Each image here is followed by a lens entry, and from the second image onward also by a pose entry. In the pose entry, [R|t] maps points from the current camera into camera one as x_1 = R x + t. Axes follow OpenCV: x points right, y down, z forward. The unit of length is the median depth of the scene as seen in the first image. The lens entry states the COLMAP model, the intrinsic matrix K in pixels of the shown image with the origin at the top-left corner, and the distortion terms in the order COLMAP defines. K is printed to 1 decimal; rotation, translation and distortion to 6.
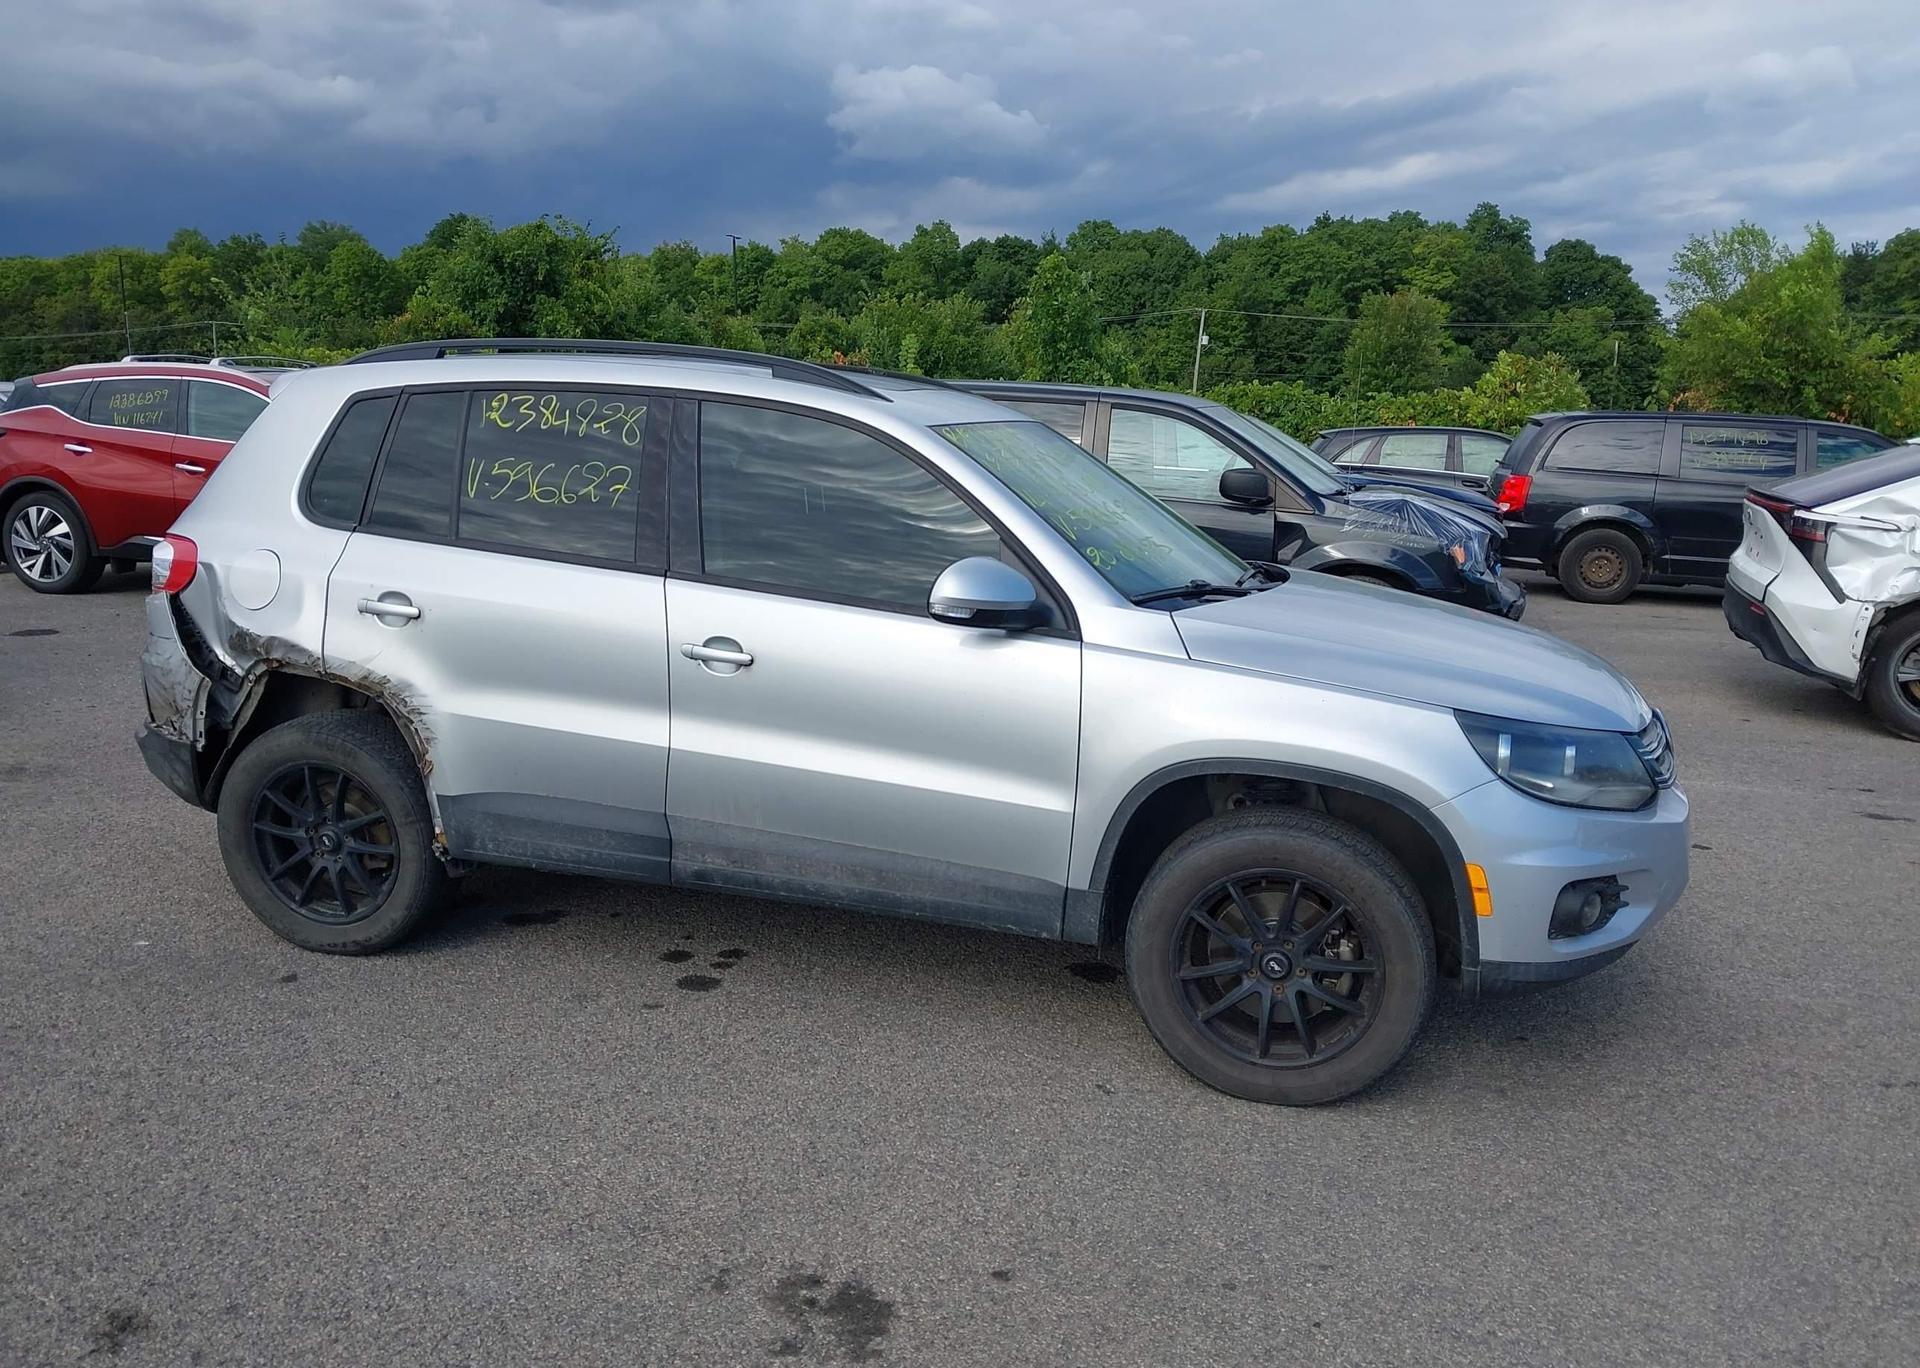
lens RADIAL K [[1519.2, 0, 954.9], [0, 1519.2, 684.7], [0, 0, 1]] dist [0.016442, -0.005809]
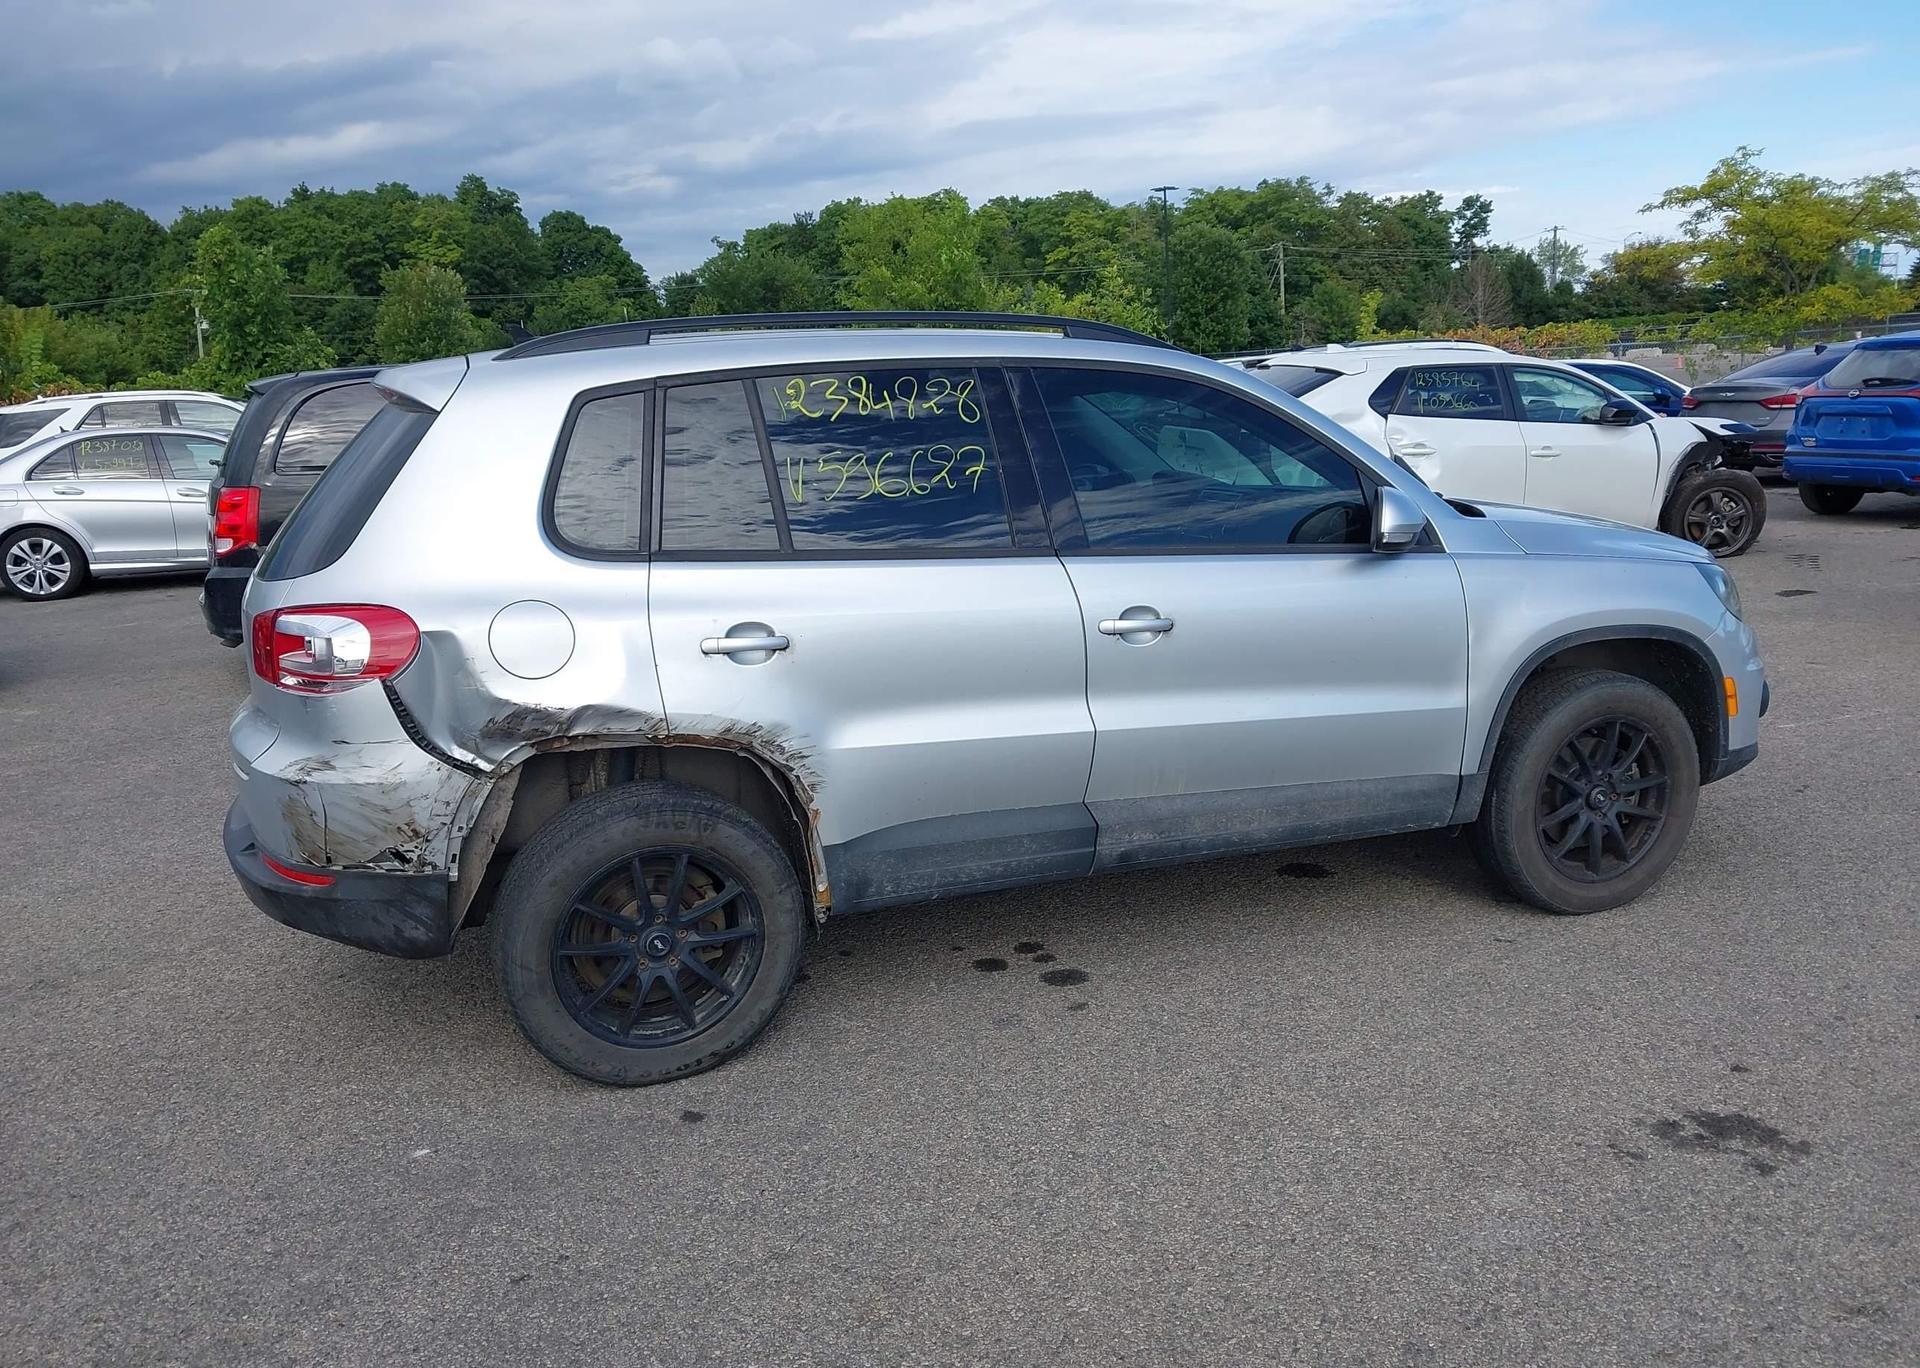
lens RADIAL K [[1531.9, 0, 962.6], [0, 1531.9, 676.0], [0, 0, 1]] dist [0.009394, -0.002050]
pose [[0.806299, -0.179258, 0.563692, -0.432021], [0.174012, 0.982688, 0.063597, -0.037348], [-0.565334, 0.046810, 0.823533, 0.138817]]
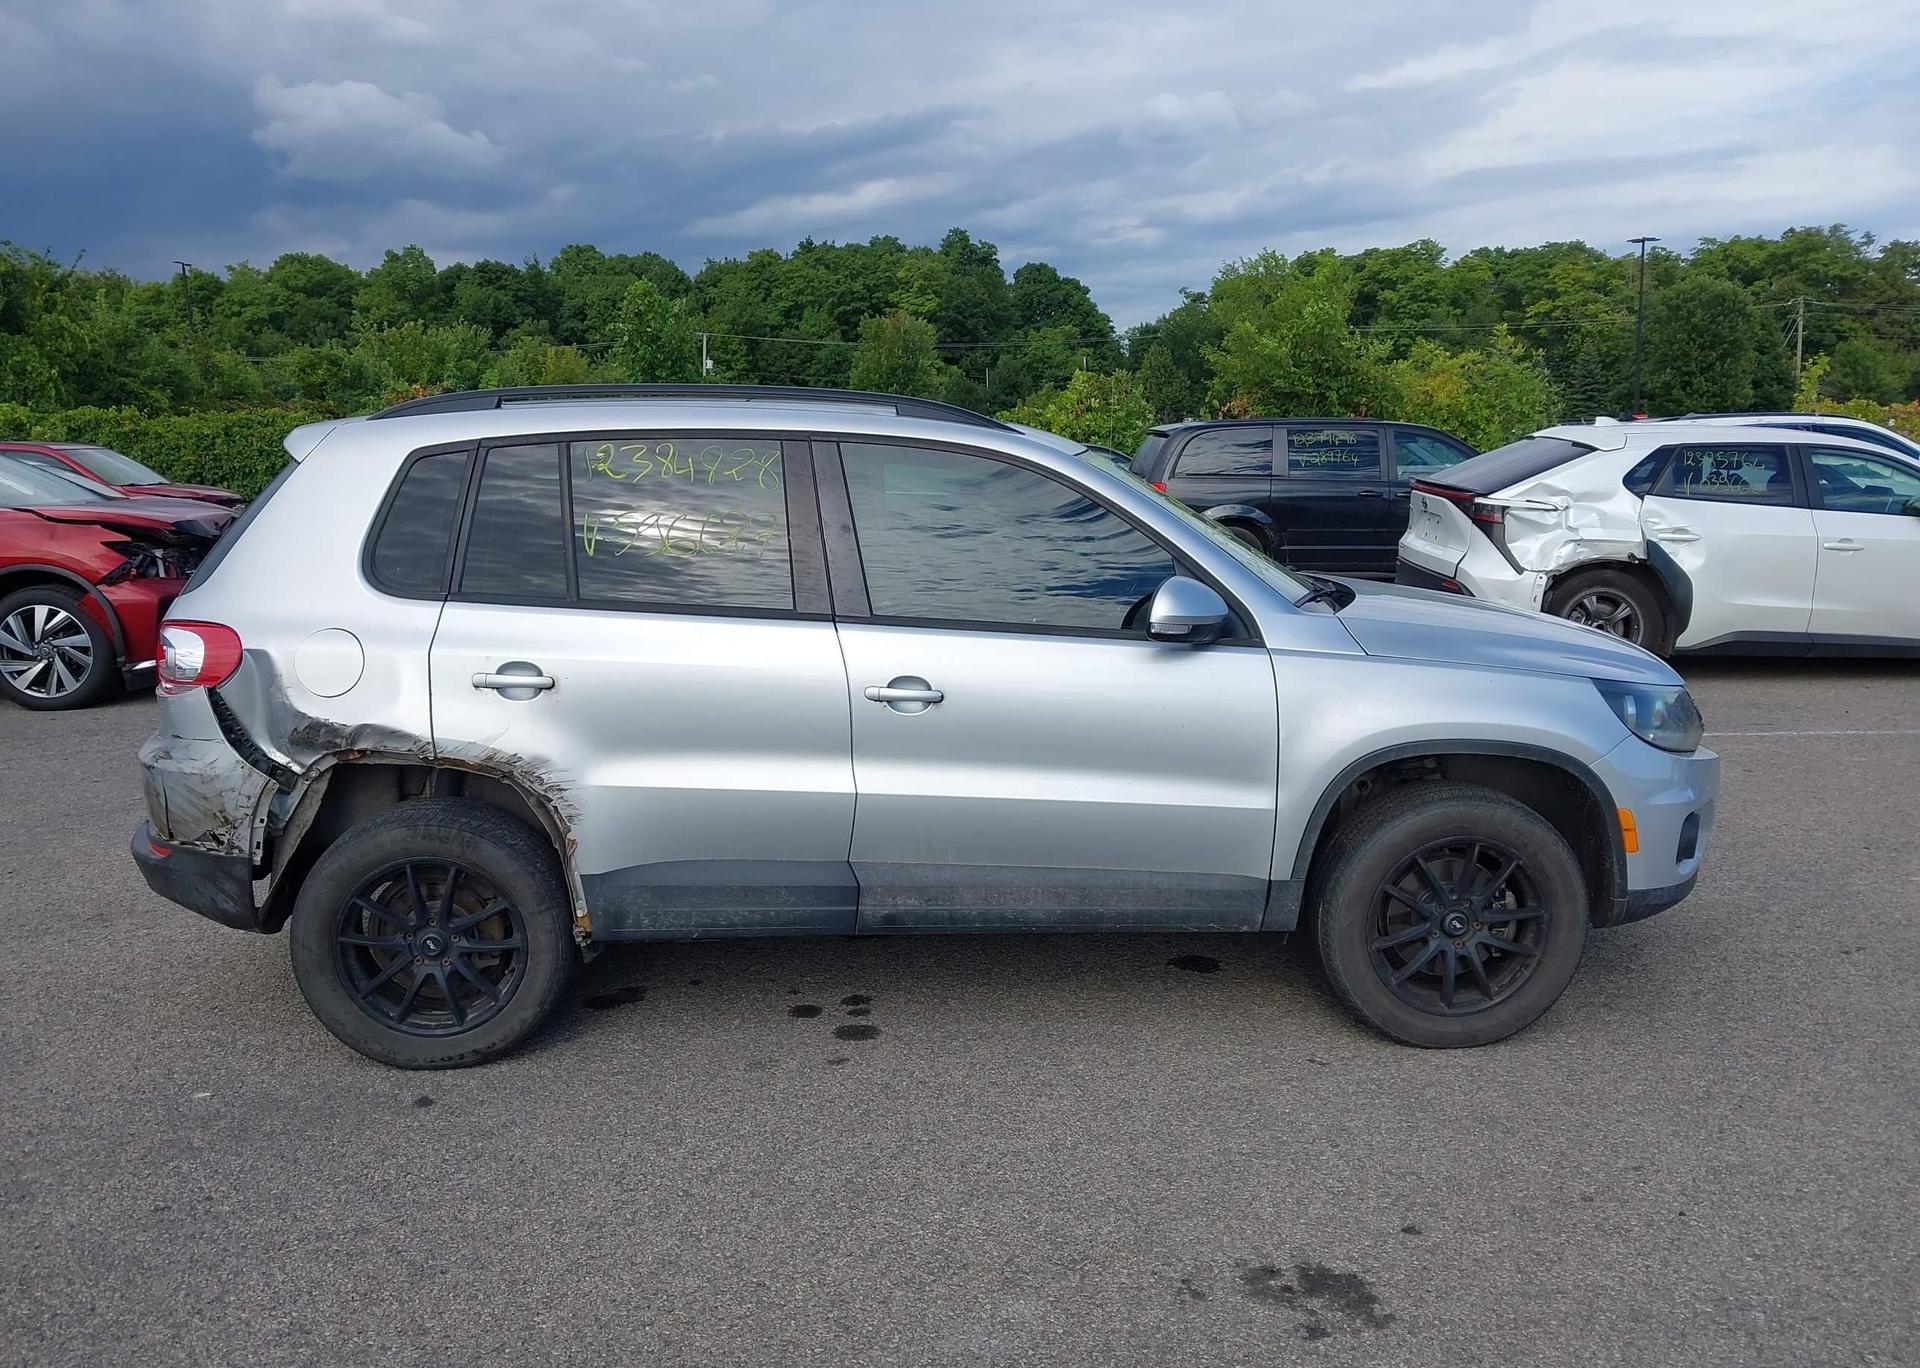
lens RADIAL K [[1524.4, 0, 960.0], [0, 1524.4, 684.0], [0, 0, 1]] dist [0.048115, -0.063809]
pose [[0.945552, -0.092419, 0.312073, -0.232867], [0.097601, 0.995225, -0.000991, -0.011914], [-0.310491, 0.031395, 0.950058, 0.020464]]
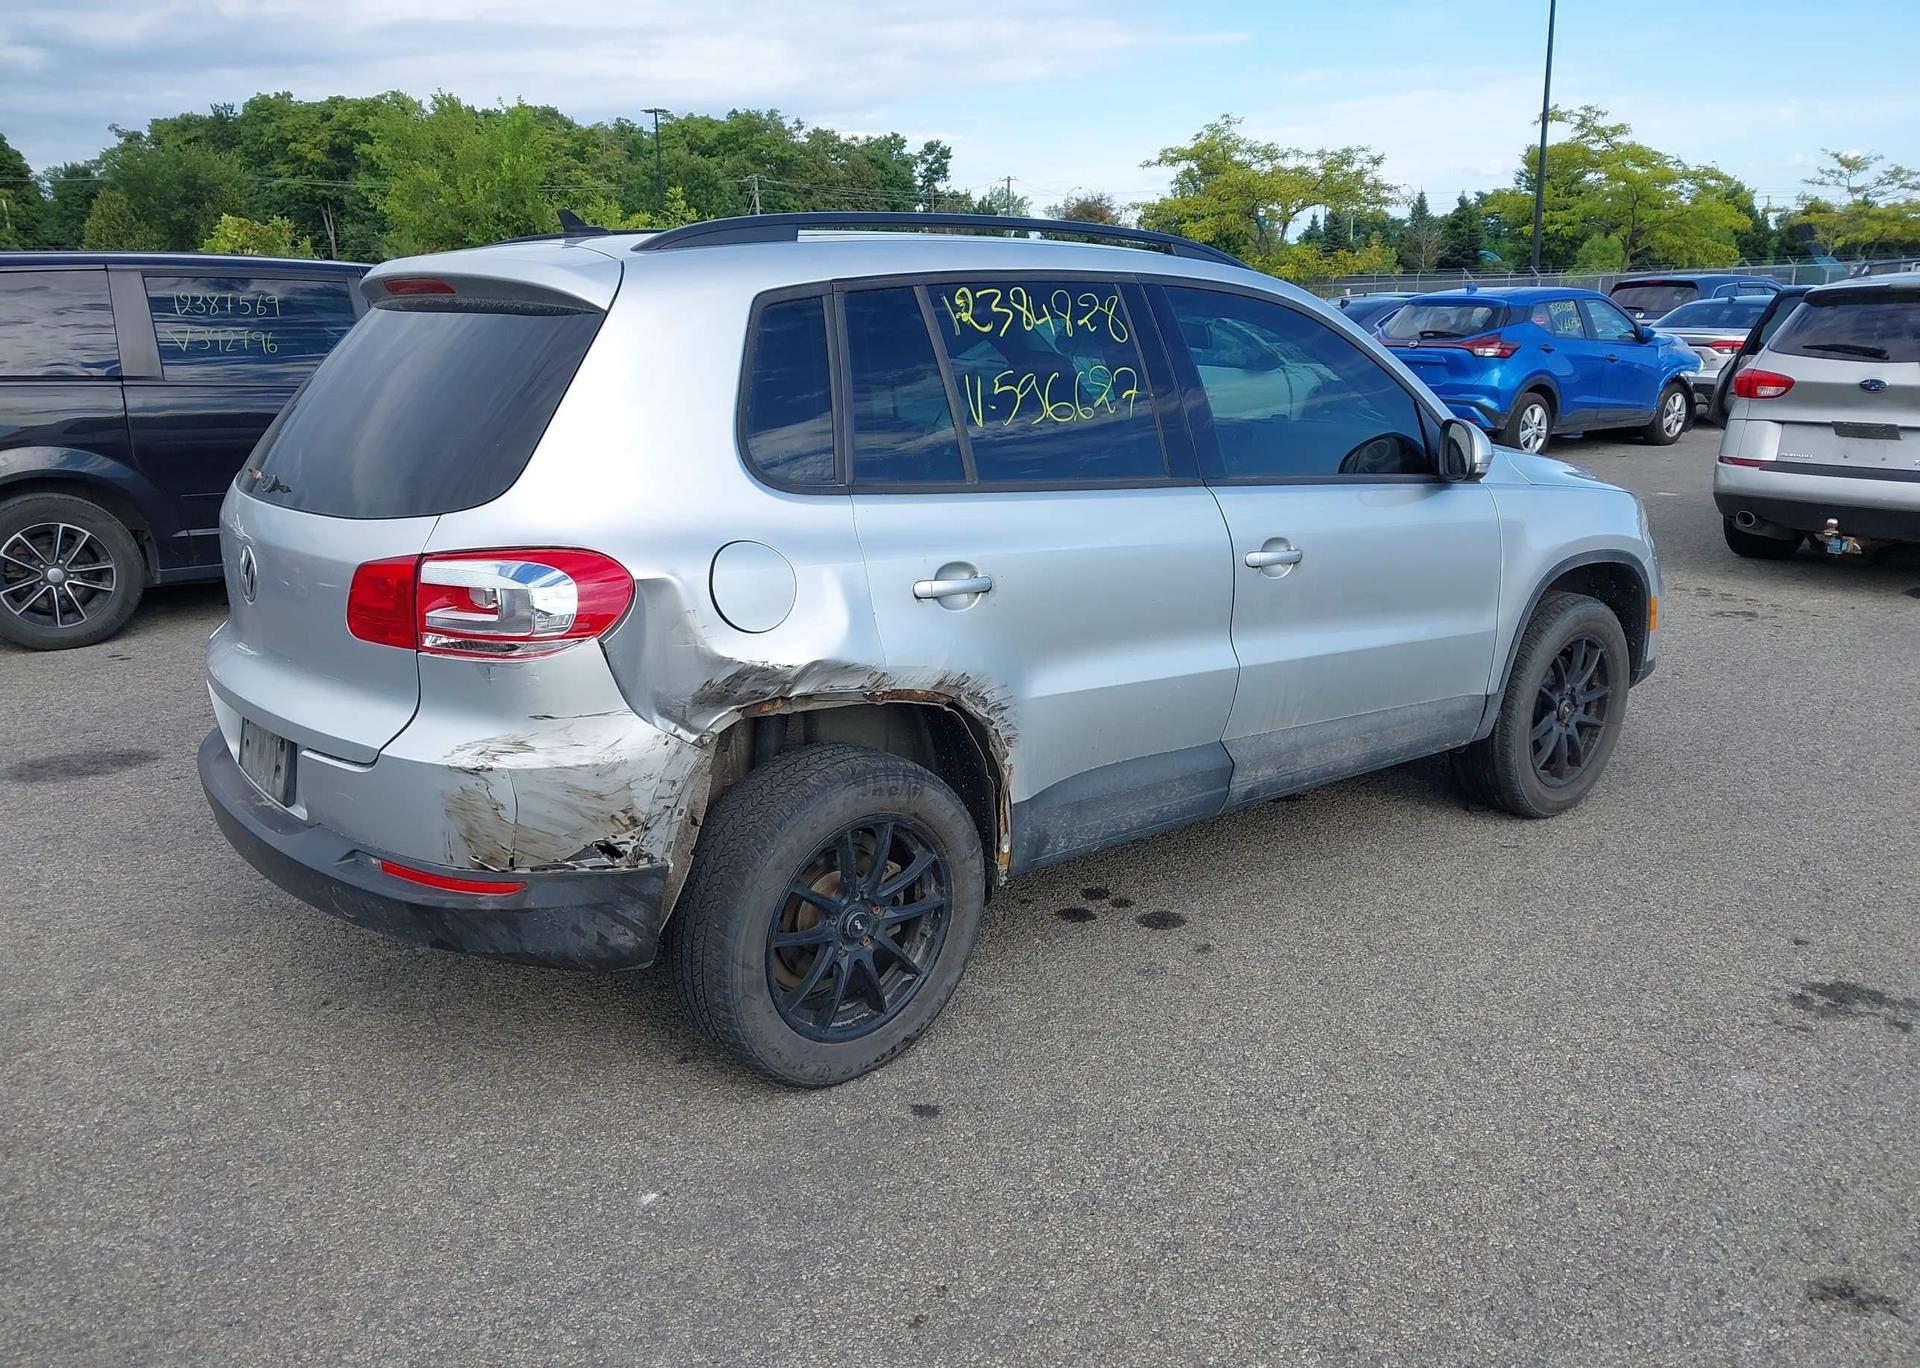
lens RADIAL K [[1519.7, 0, 959.1], [0, 1519.7, 692.1], [0, 0, 1]] dist [0.016769, -0.021754]
pose [[0.568431, -0.241782, 0.786401, -0.558176], [0.170127, 0.969727, 0.175175, -0.074323], [-0.804949, 0.034213, 0.592357, 0.320116]]
